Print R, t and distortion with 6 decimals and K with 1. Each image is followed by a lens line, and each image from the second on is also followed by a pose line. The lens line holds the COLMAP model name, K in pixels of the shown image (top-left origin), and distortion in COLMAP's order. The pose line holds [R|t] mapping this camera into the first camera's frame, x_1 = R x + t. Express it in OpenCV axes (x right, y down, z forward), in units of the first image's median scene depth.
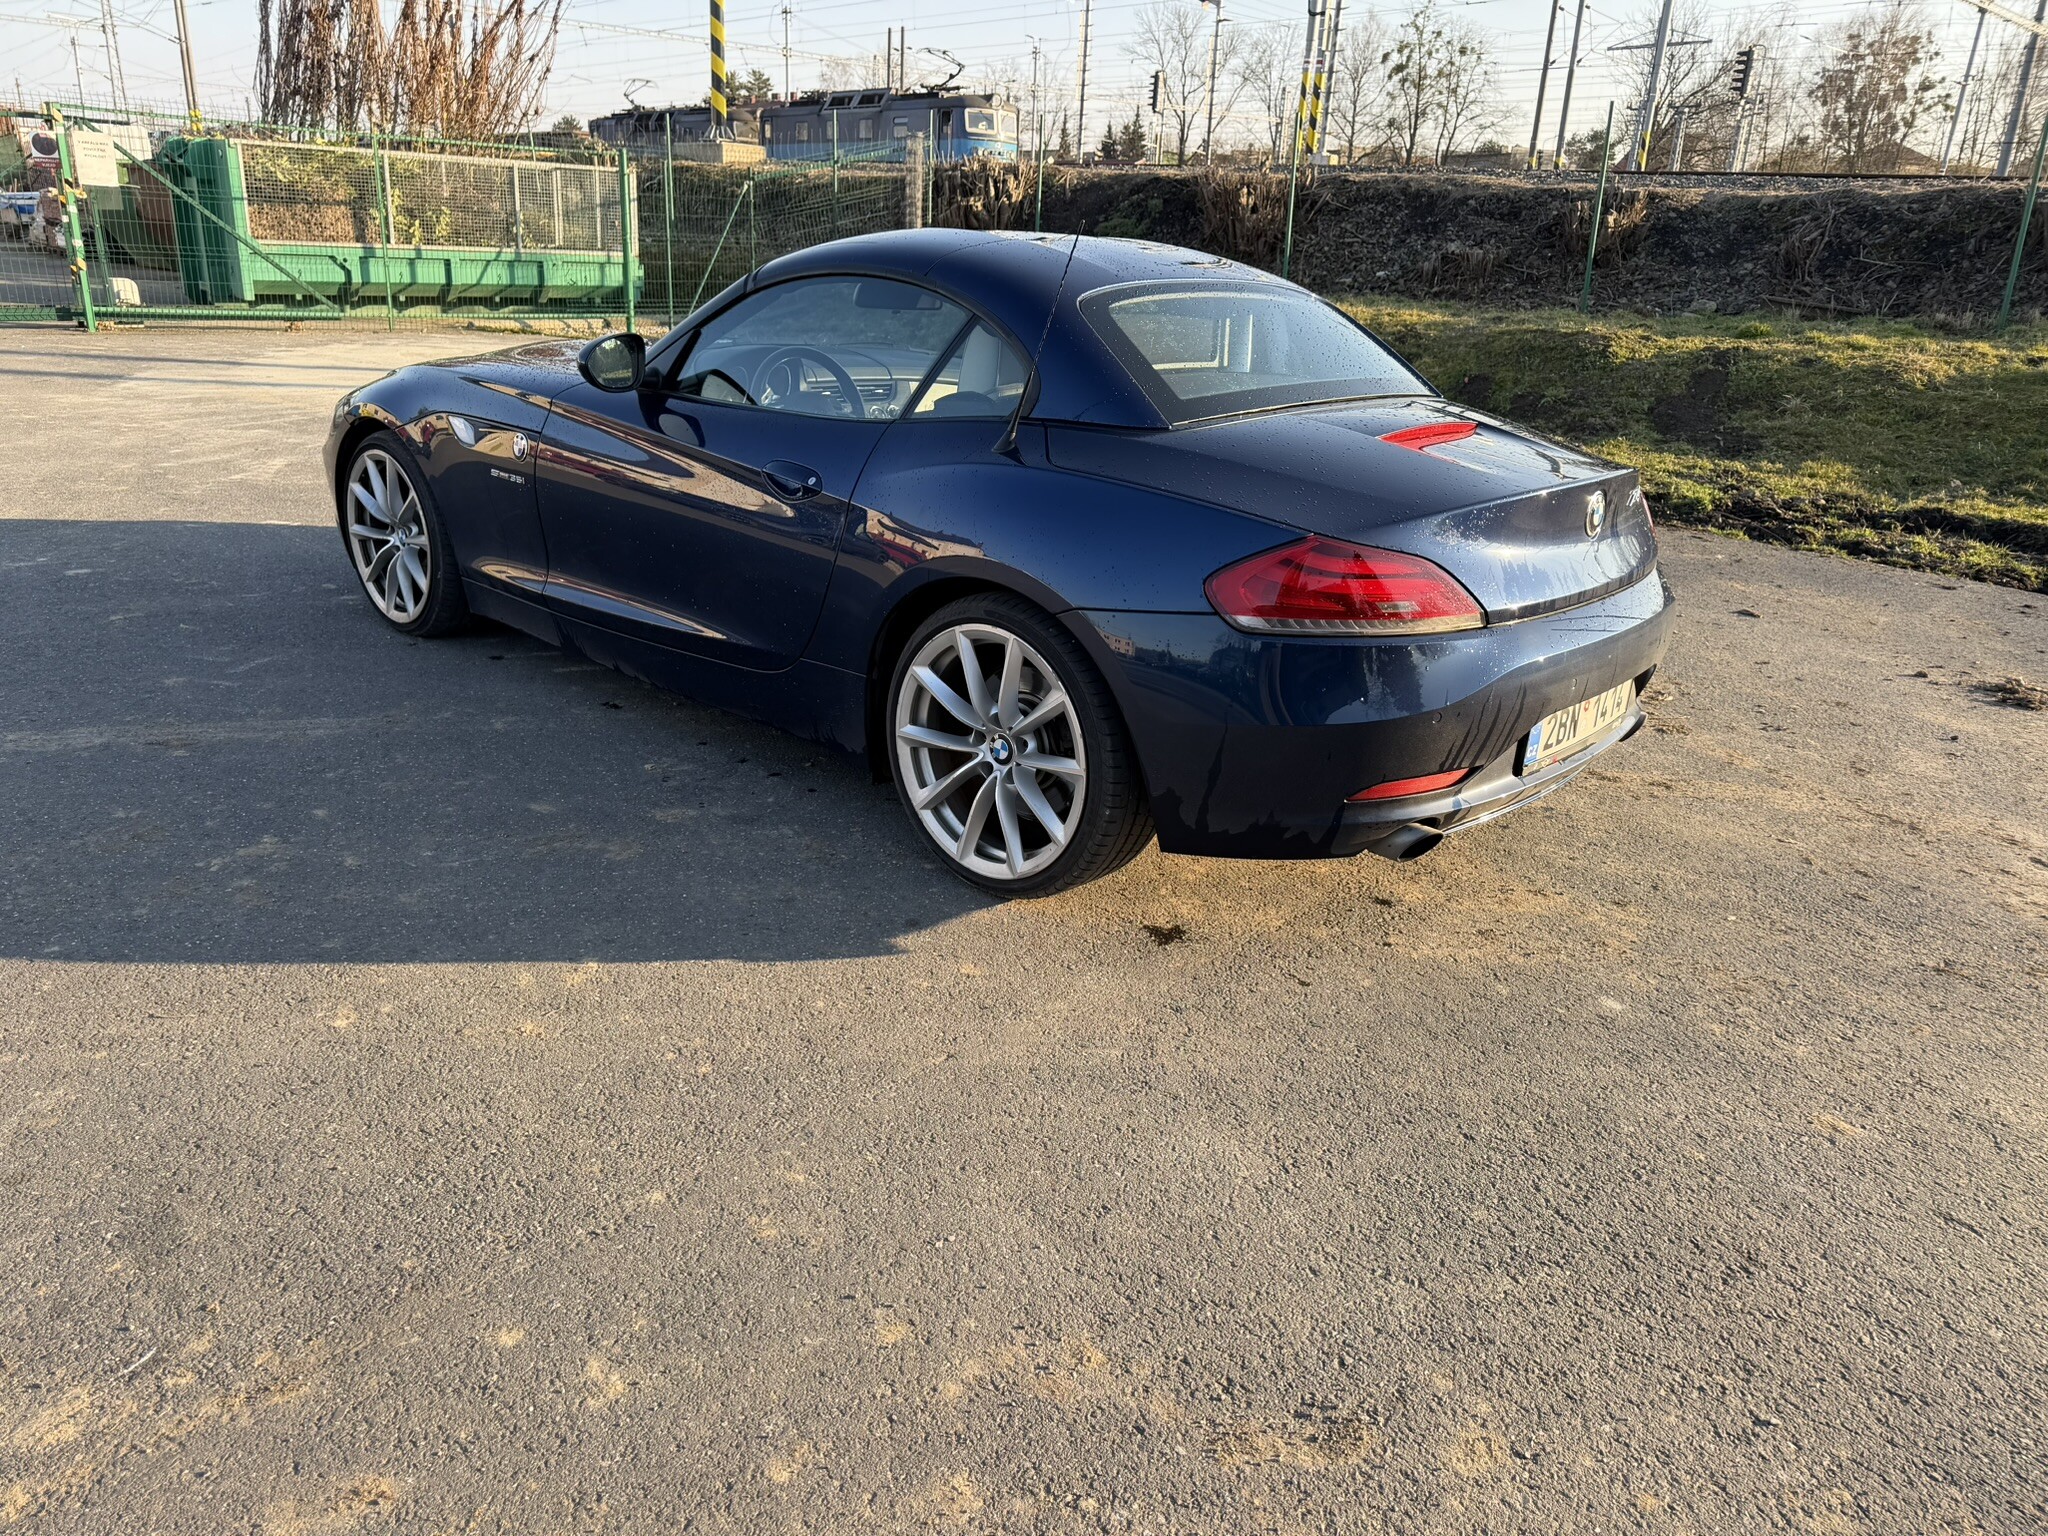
lens RADIAL K [[1464.4, 0, 1030.6], [0, 1464.4, 763.0], [0, 0, 1]] dist [0.018292, -0.018852]
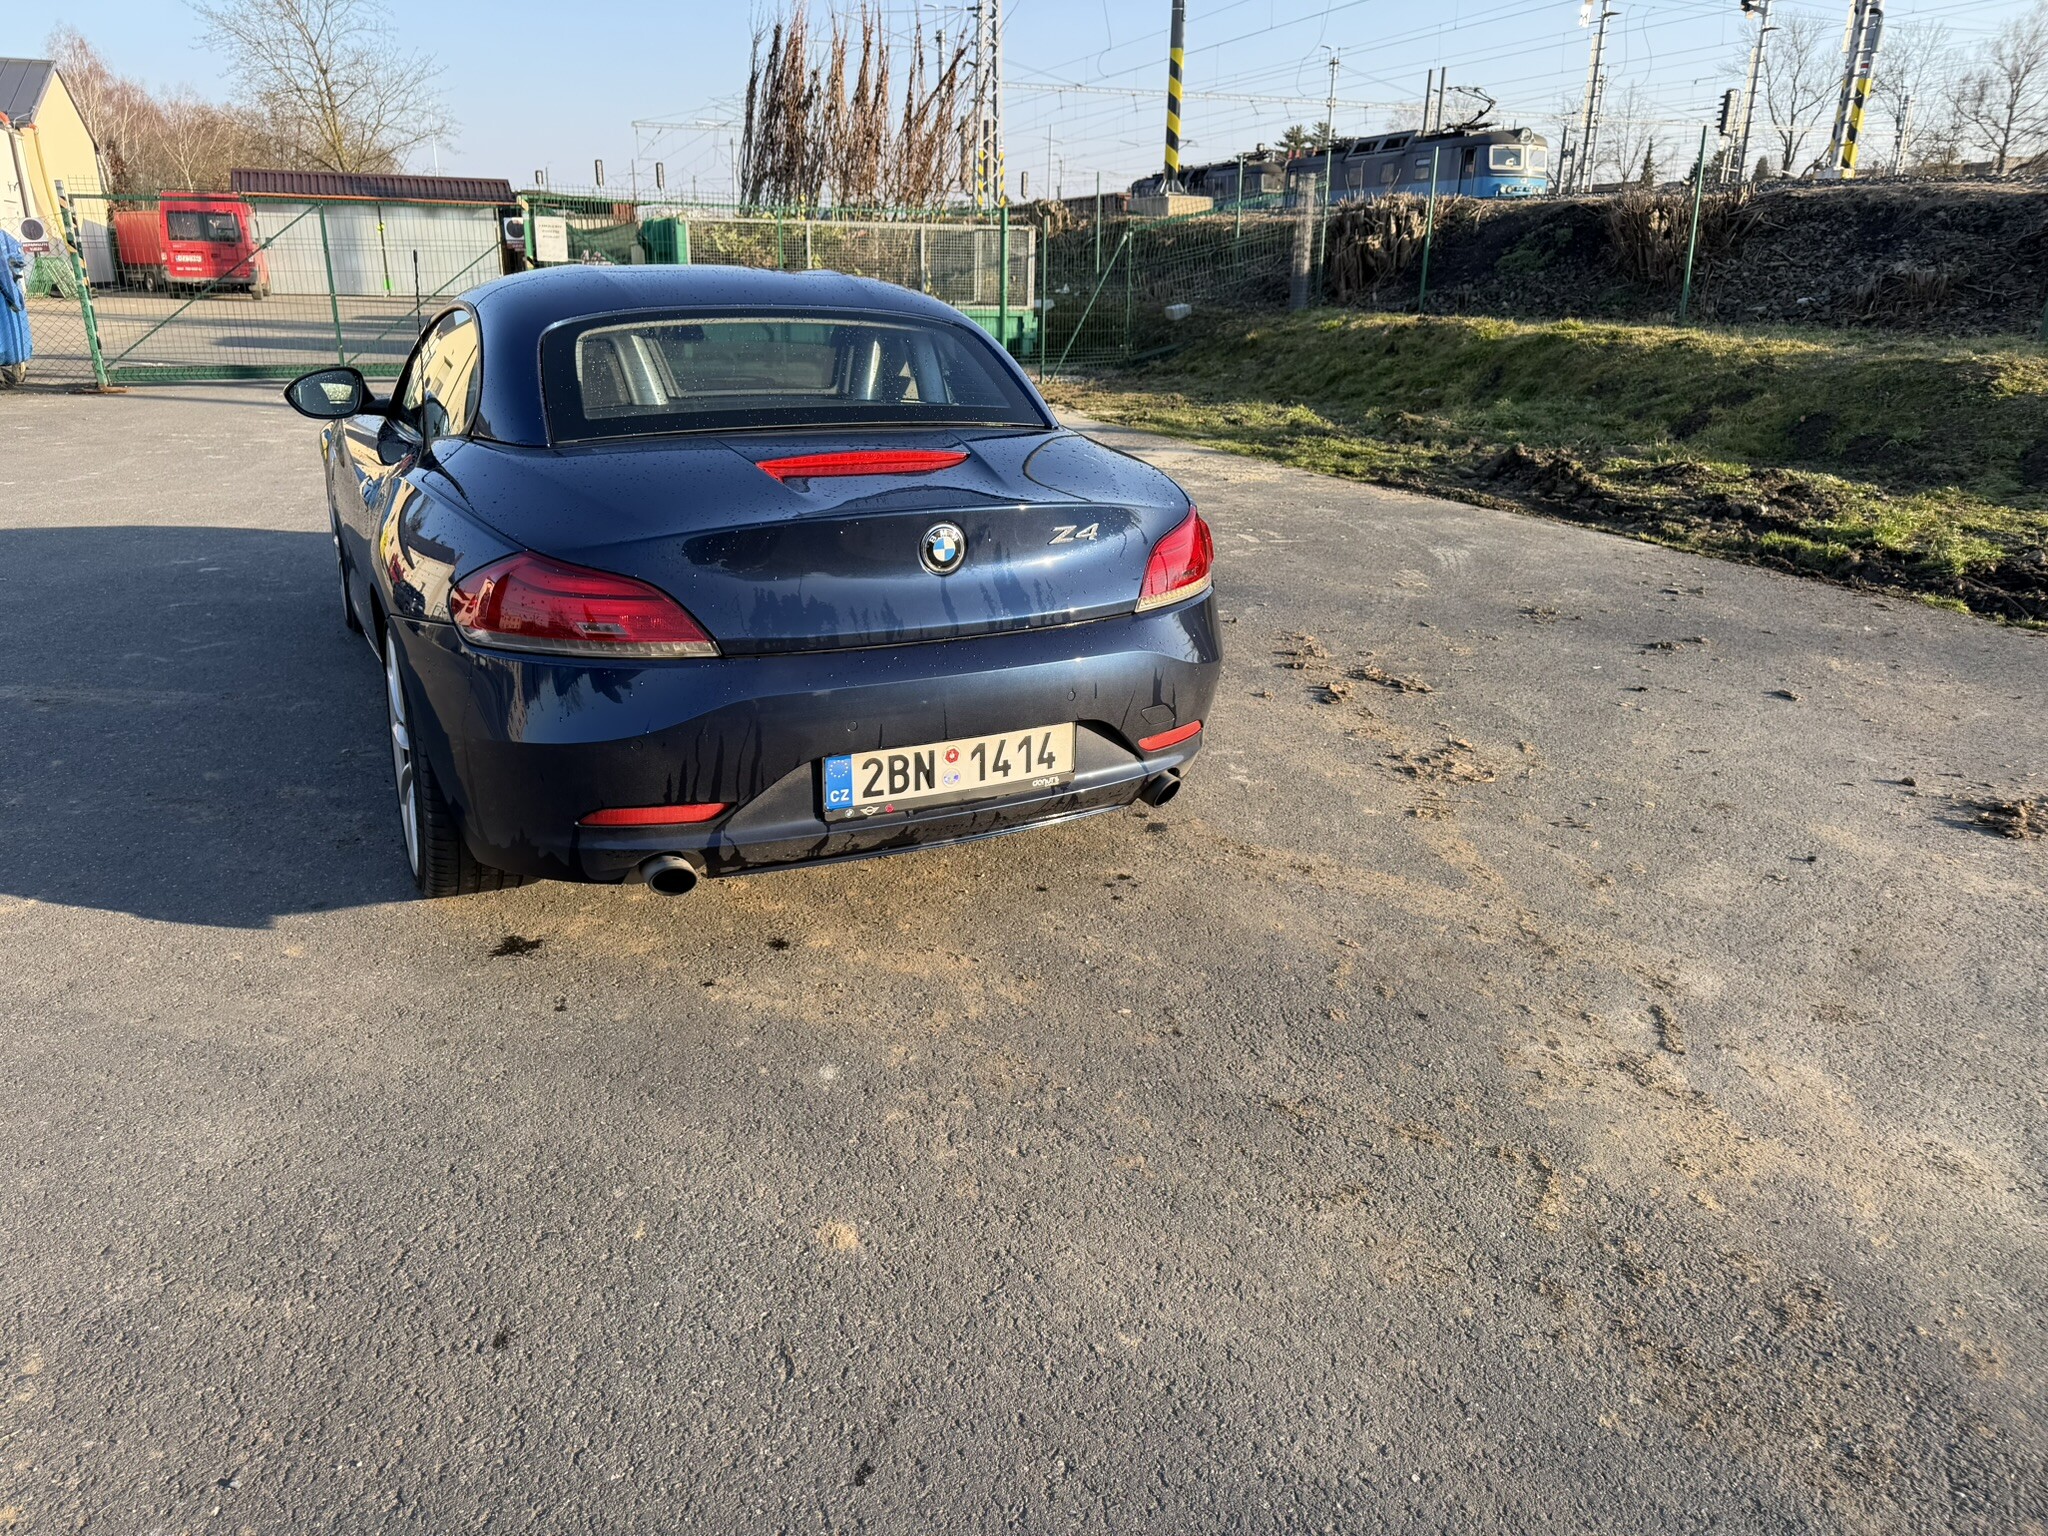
lens RADIAL K [[1464.4, 0, 1002.0], [0, 1464.4, 758.6], [0, 0, 1]] dist [0.018292, -0.018852]
pose [[0.929096, 0.081086, -0.360839, 0.137507], [-0.093049, 0.995535, -0.015871, -0.004789], [0.357941, 0.048321, 0.932493, 0.030908]]
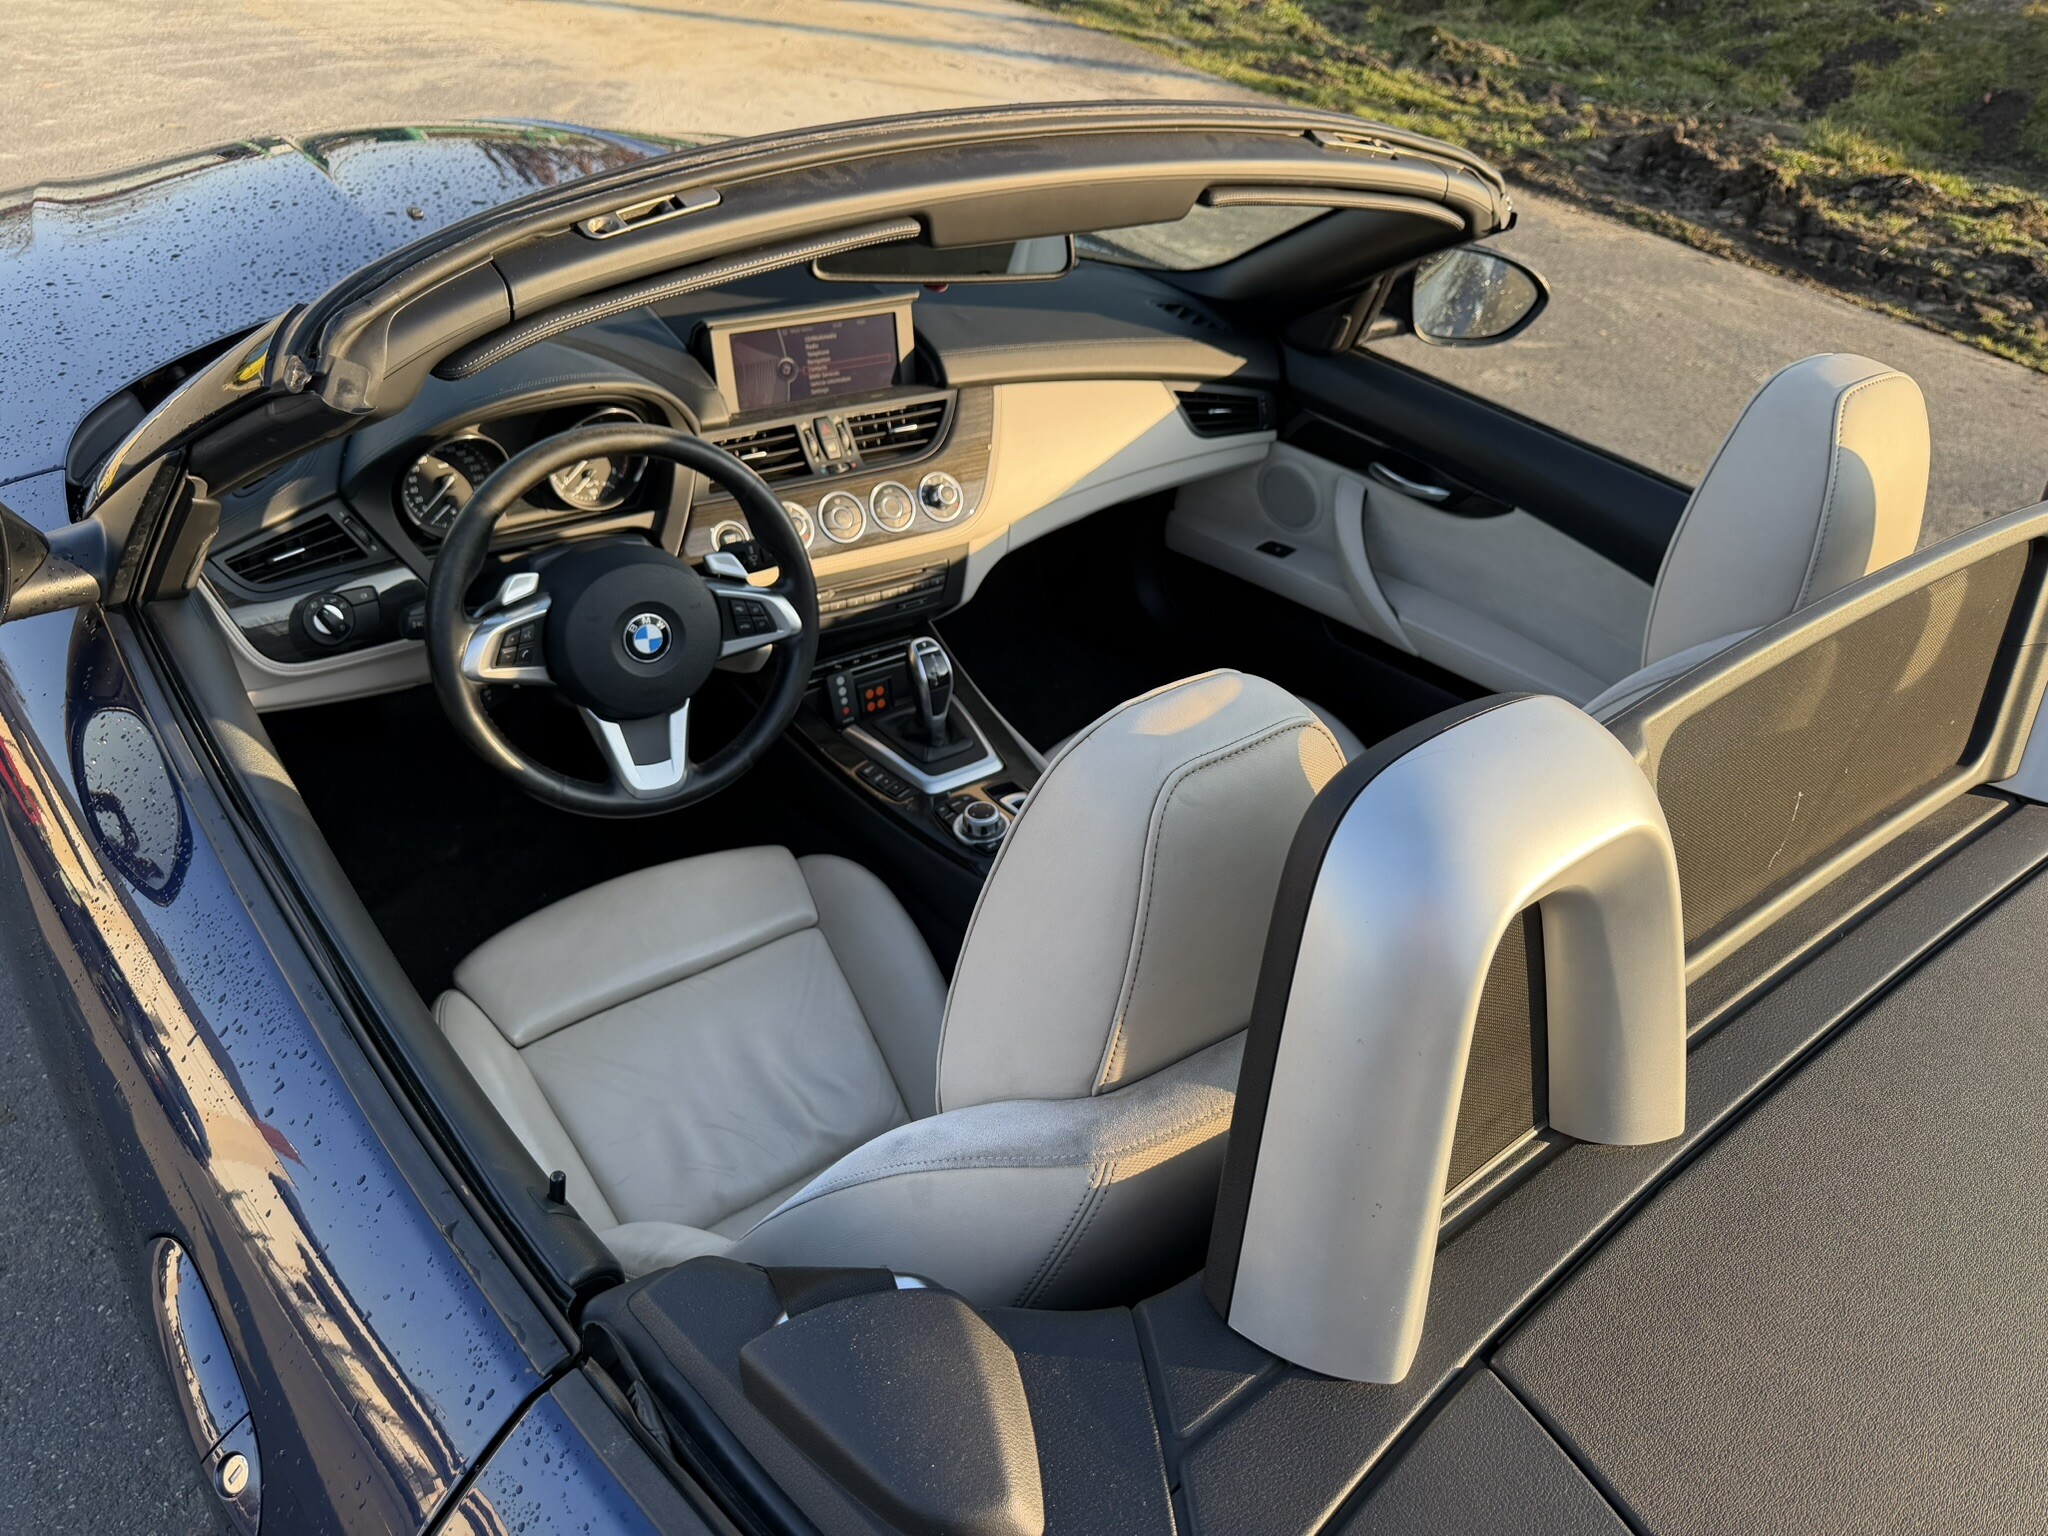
lens RADIAL K [[1464.4, 0, 1026.5], [0, 1464.4, 757.3], [0, 0, 1]] dist [0.018292, -0.018852]
pose [[0.981698, 0.145069, -0.123385, -0.002339], [-0.108640, 0.958711, 0.262813, -0.075197], [0.156416, -0.244599, 0.956925, 0.163377]]
